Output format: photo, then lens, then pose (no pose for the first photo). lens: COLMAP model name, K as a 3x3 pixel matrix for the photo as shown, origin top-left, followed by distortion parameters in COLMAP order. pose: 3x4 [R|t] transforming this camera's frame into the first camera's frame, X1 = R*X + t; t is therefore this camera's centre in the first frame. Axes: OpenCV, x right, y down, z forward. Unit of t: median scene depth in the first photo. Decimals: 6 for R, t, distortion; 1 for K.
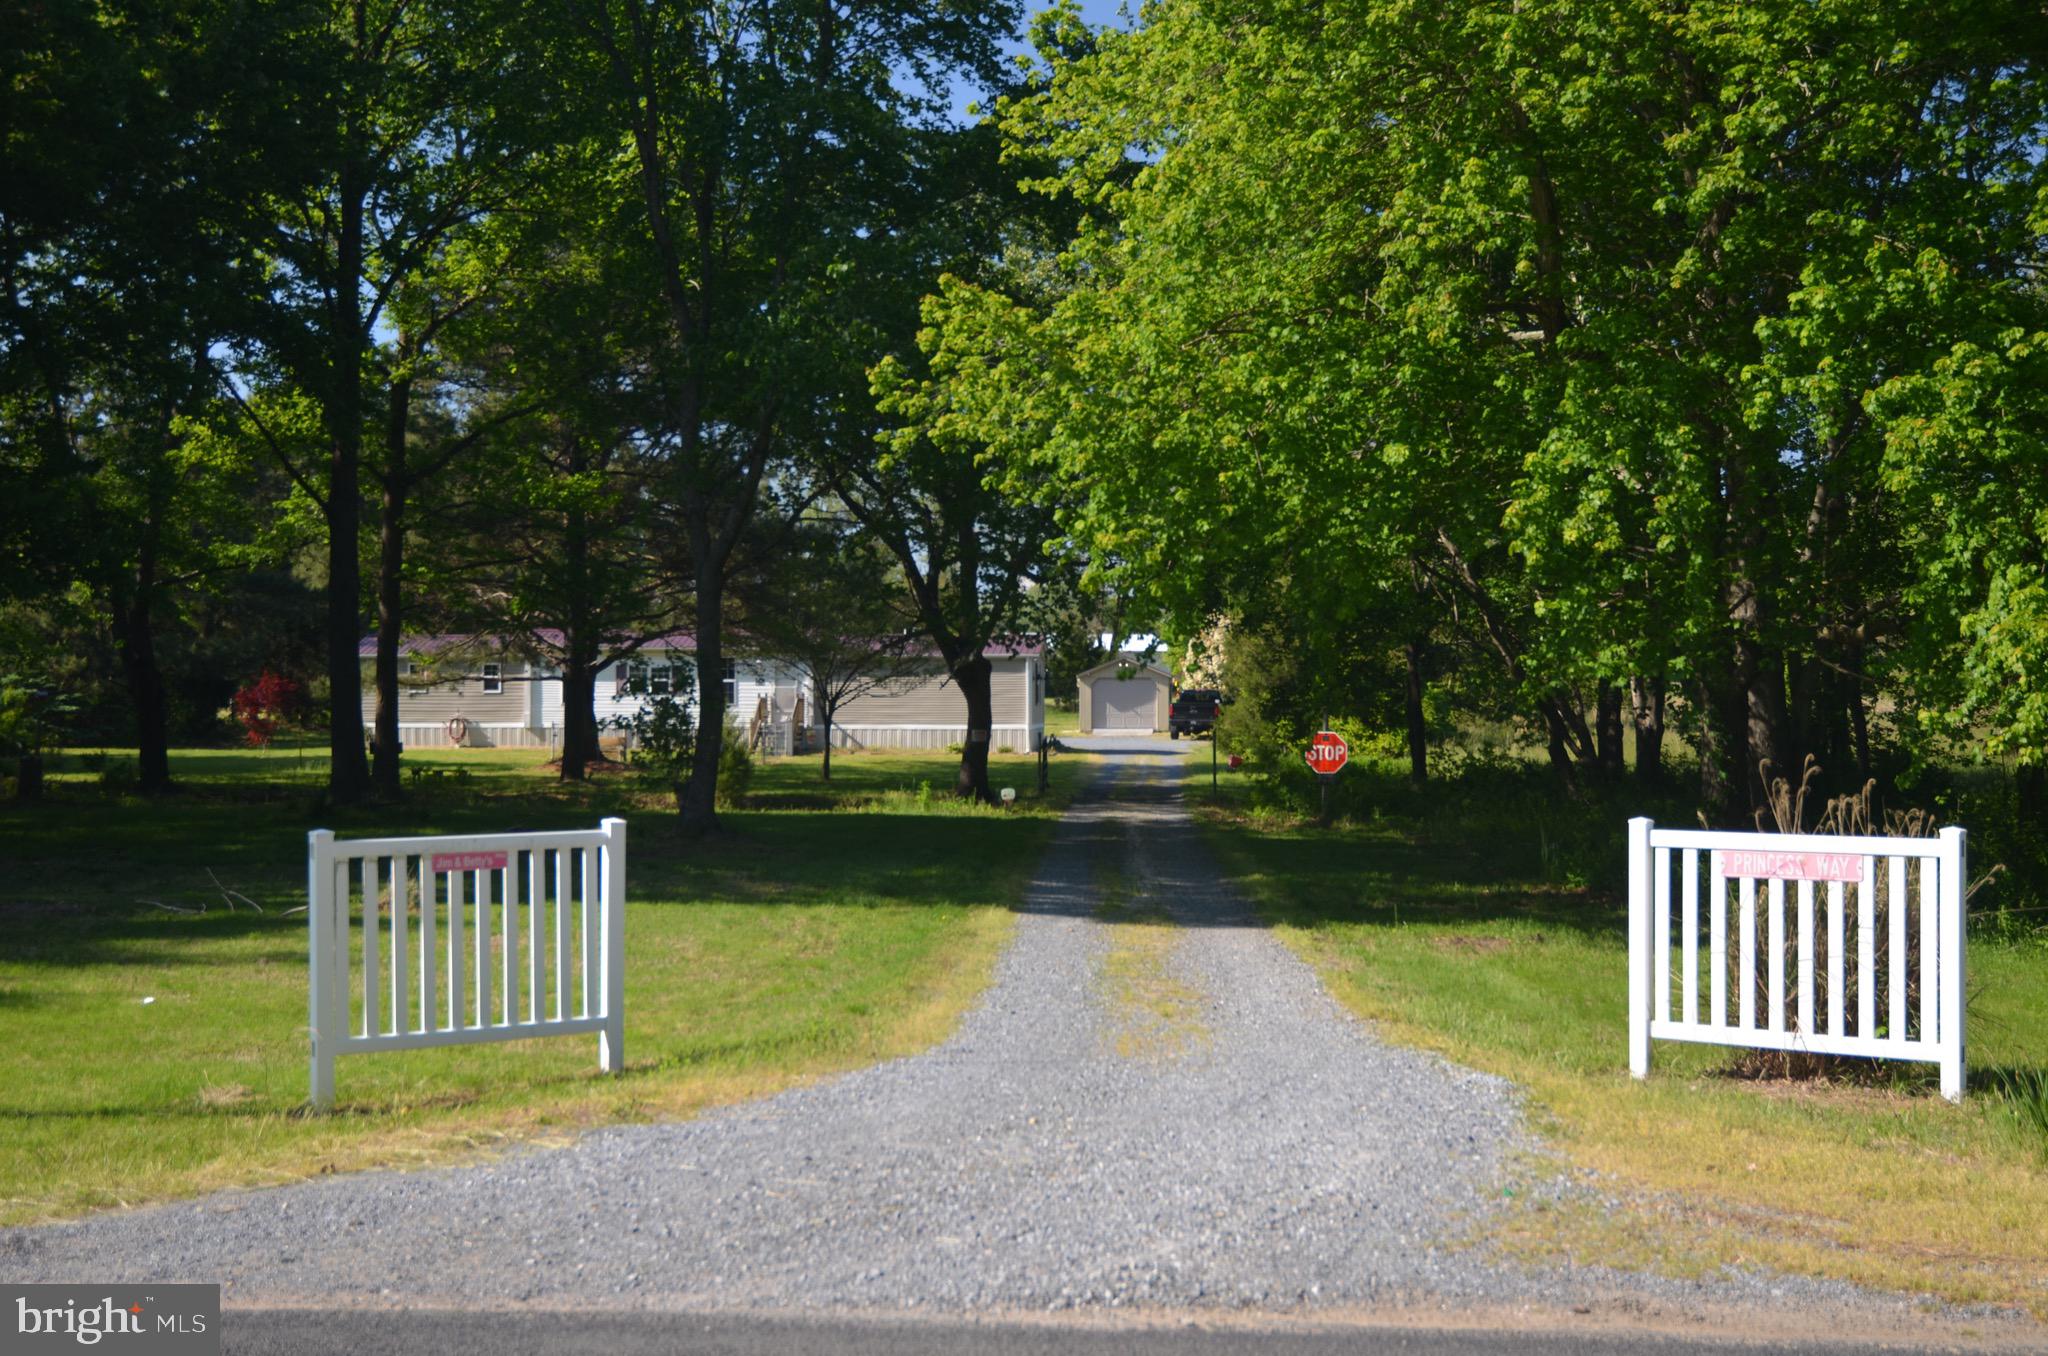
lens RADIAL K [[2690.7, 0, 1039.5], [0, 2690.7, 666.4], [0, 0, 1]] dist [0.048846, 0.000000]
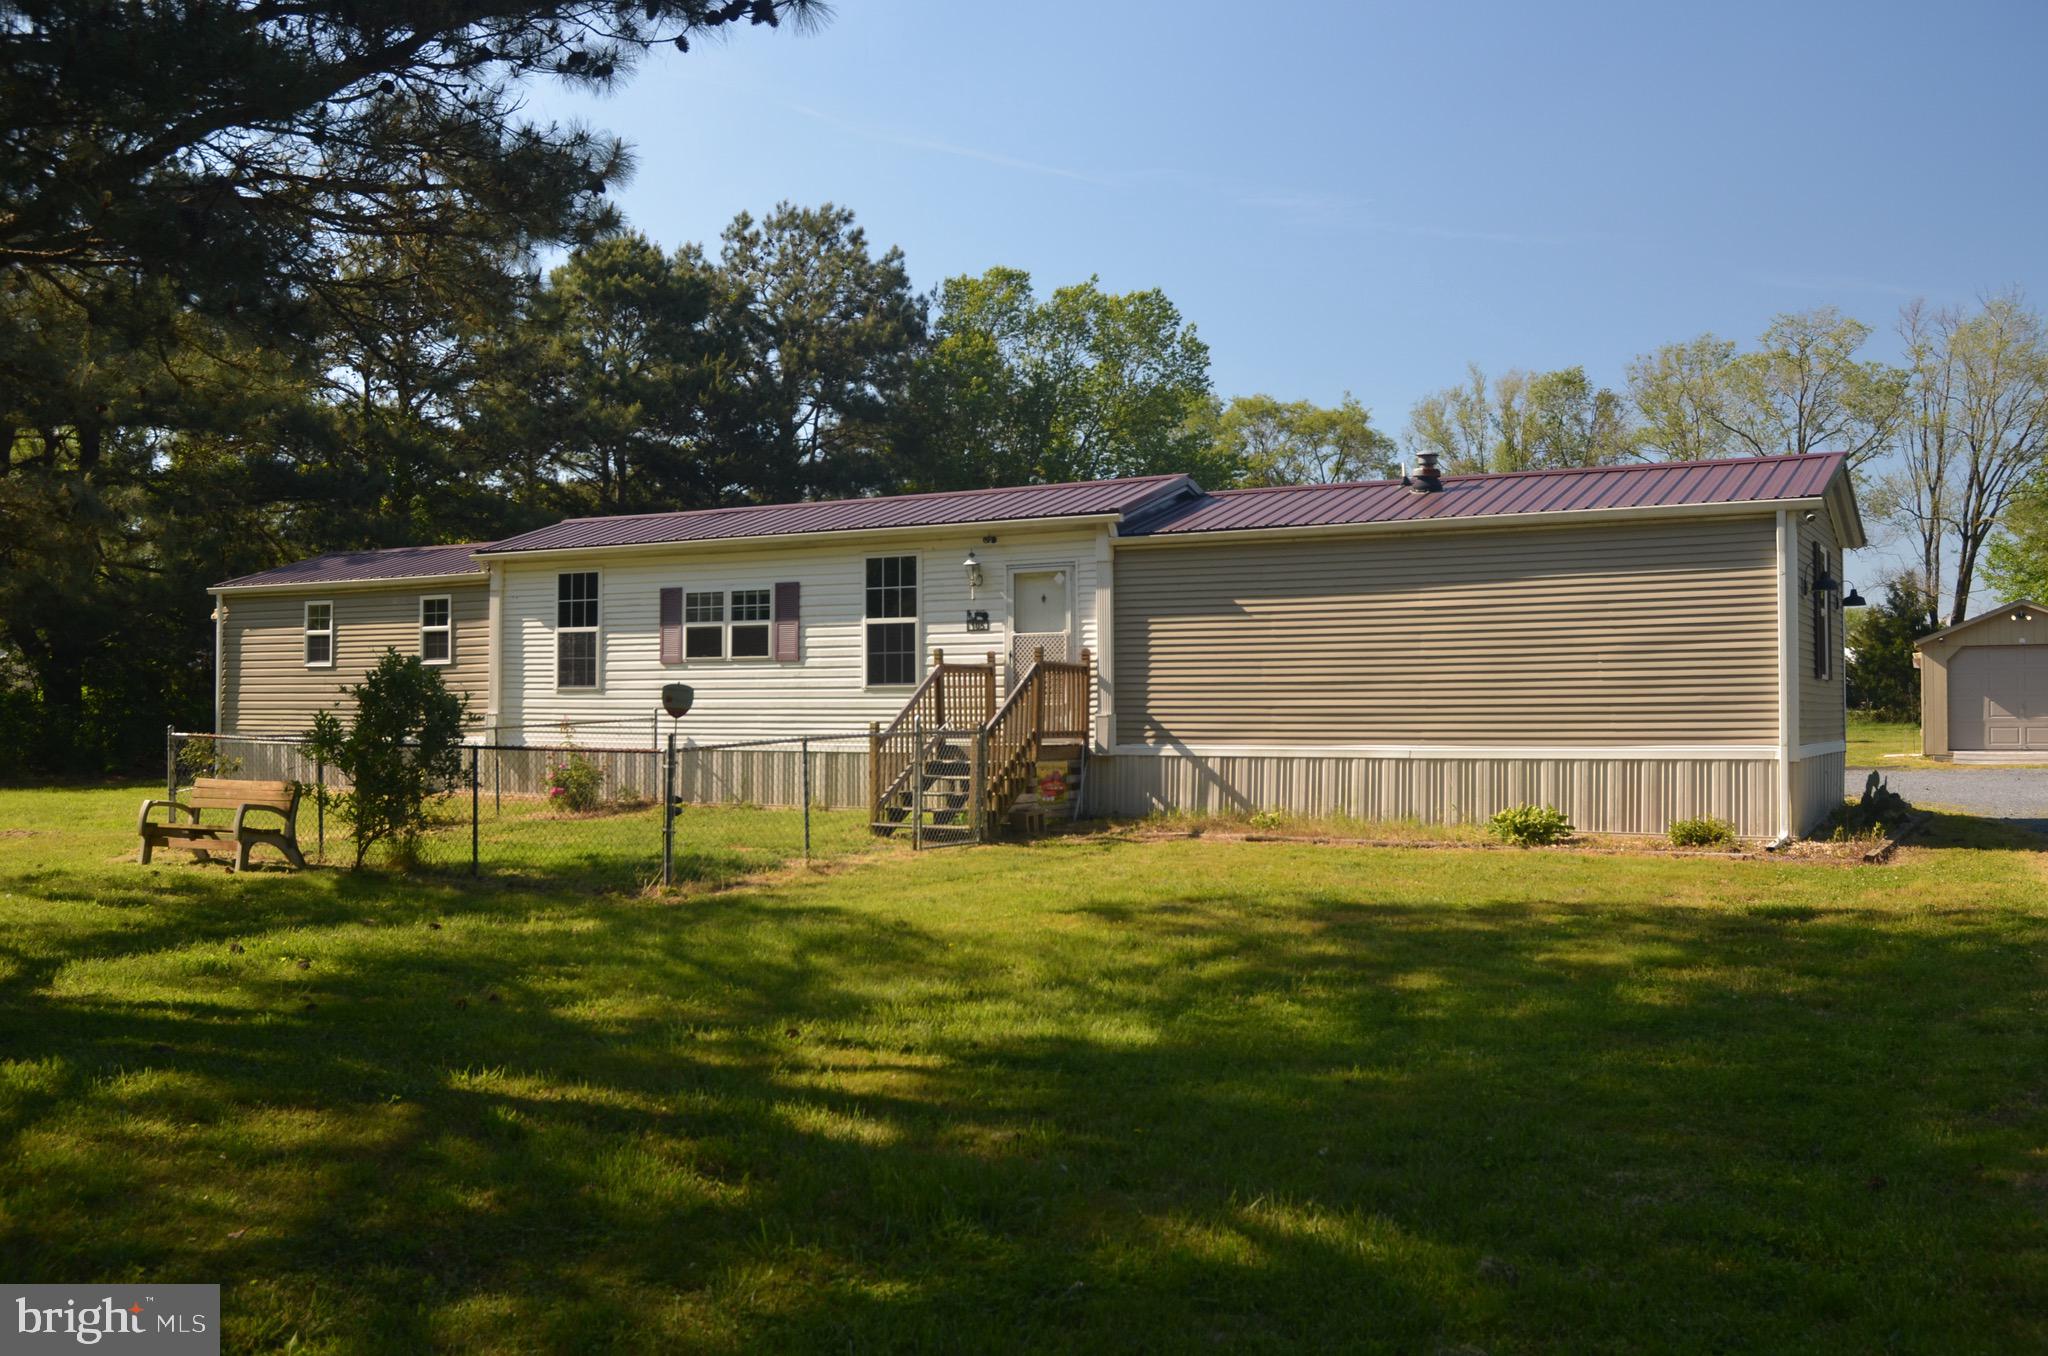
lens RADIAL K [[1856.9, 0, 1027.7], [0, 1856.9, 693.7], [0, 0, 1]] dist [-0.034724, 0.021518]
pose [[0.915882, -0.007375, -0.401379, 0.000650], [0.006072, 0.999971, -0.004520, 0.016472], [0.401401, 0.001703, 0.915901, 0.785990]]
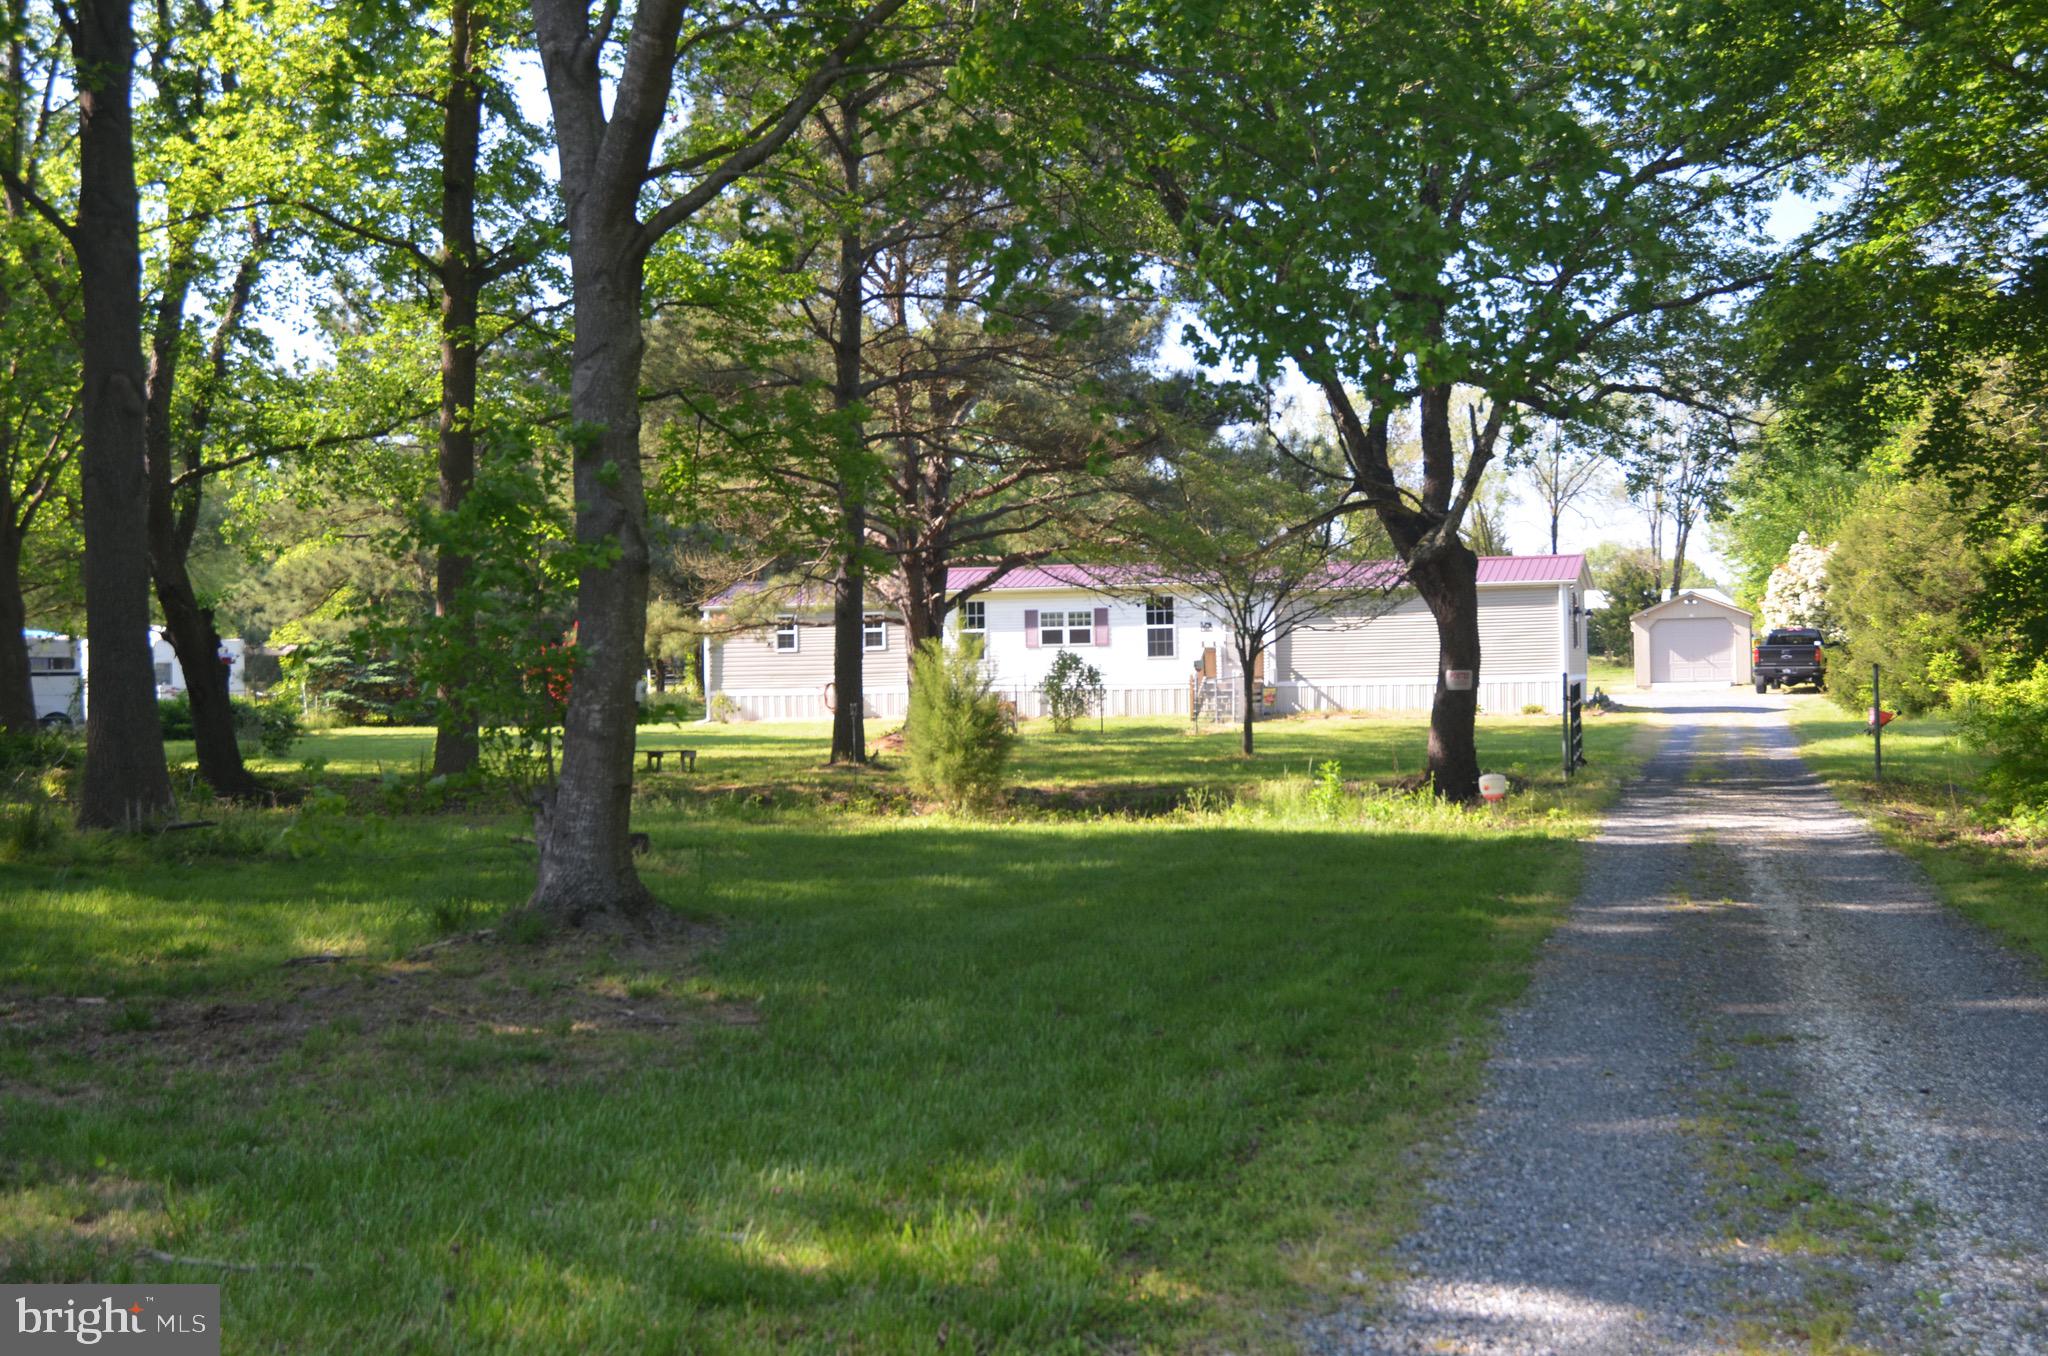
lens RADIAL K [[2546.2, 0, 1027.3], [0, 2546.2, 674.5], [0, 0, 1]] dist [0.081051, 0.000000]
pose [[0.976003, -0.020910, -0.216749, 0.004287], [0.023753, 0.999662, 0.010521, 0.010429], [0.216456, -0.015417, 0.976171, 0.277491]]
